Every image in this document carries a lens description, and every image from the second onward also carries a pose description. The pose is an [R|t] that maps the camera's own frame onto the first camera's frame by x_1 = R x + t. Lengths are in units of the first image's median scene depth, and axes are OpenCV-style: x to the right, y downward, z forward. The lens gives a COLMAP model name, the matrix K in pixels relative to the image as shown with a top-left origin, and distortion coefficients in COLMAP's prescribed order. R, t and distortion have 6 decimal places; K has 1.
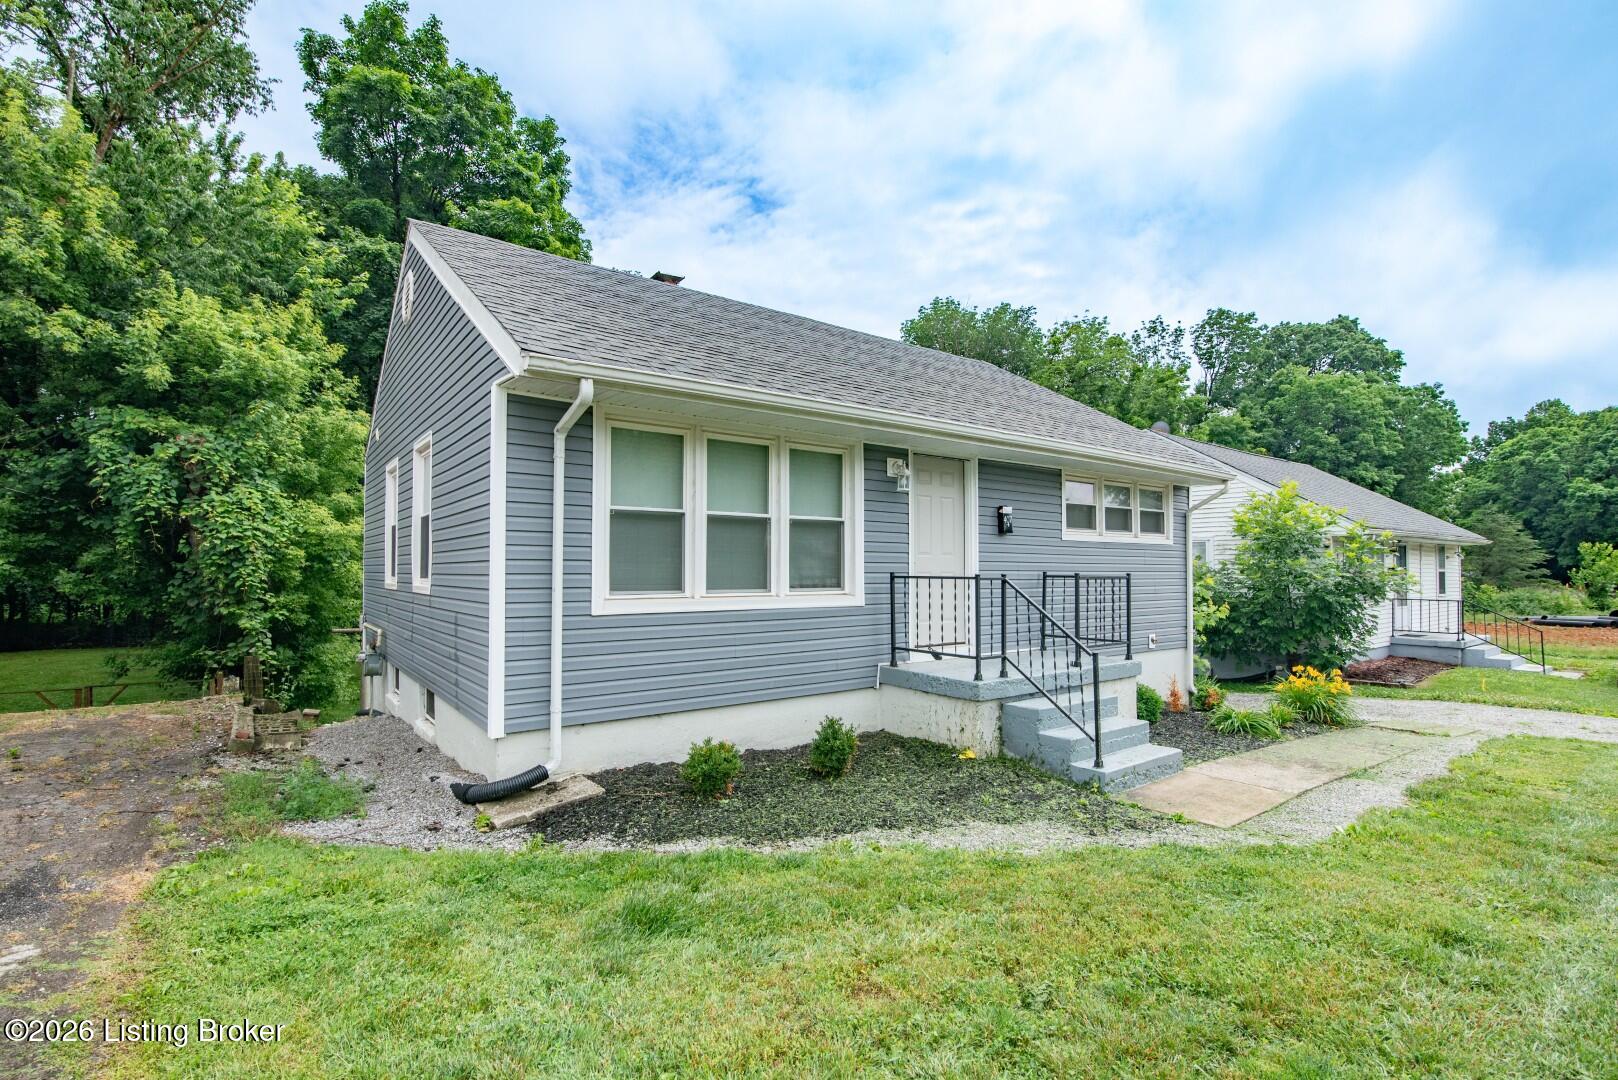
lens RADIAL K [[743.2, 0, 804.1], [0, 743.2, 546.6], [0, 0, 1]] dist [-0.018354, -0.000343]
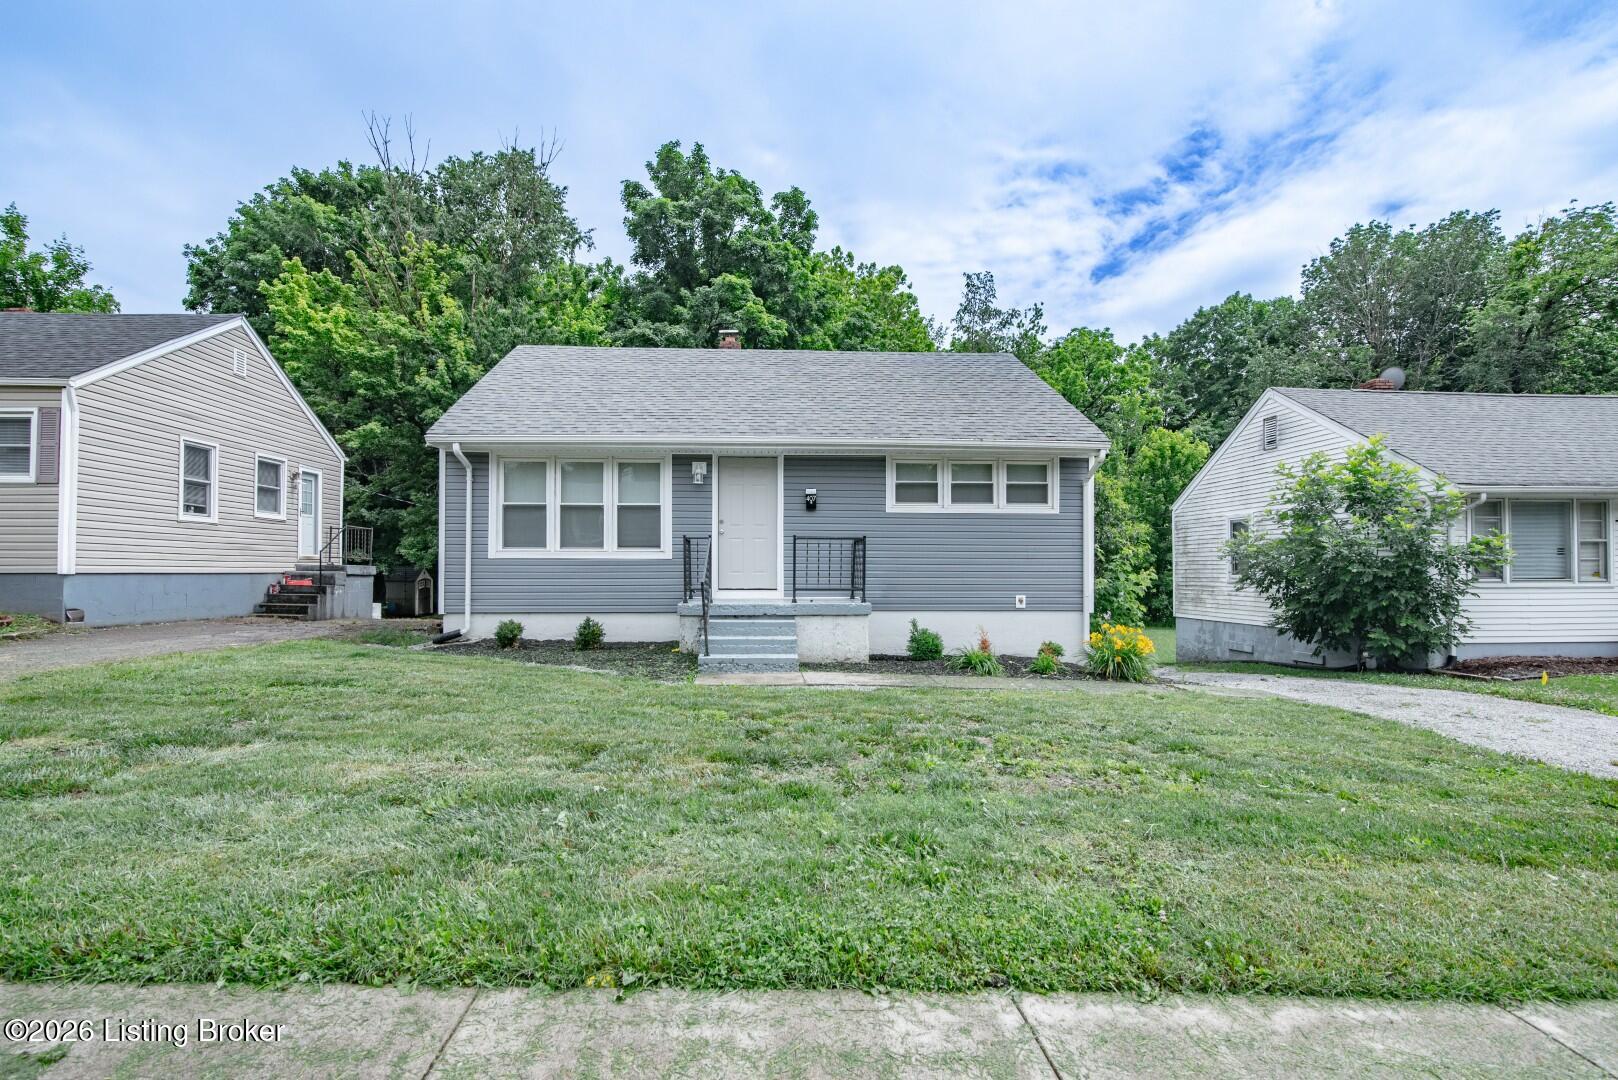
lens RADIAL K [[743.2, 0, 810.1], [0, 743.2, 564.9], [0, 0, 1]] dist [-0.018354, -0.000343]
pose [[0.841591, -0.001108, -0.540114, 1.166787], [0.018995, 0.999440, 0.027546, 0.054703], [0.539781, -0.033442, 0.841141, -0.166355]]
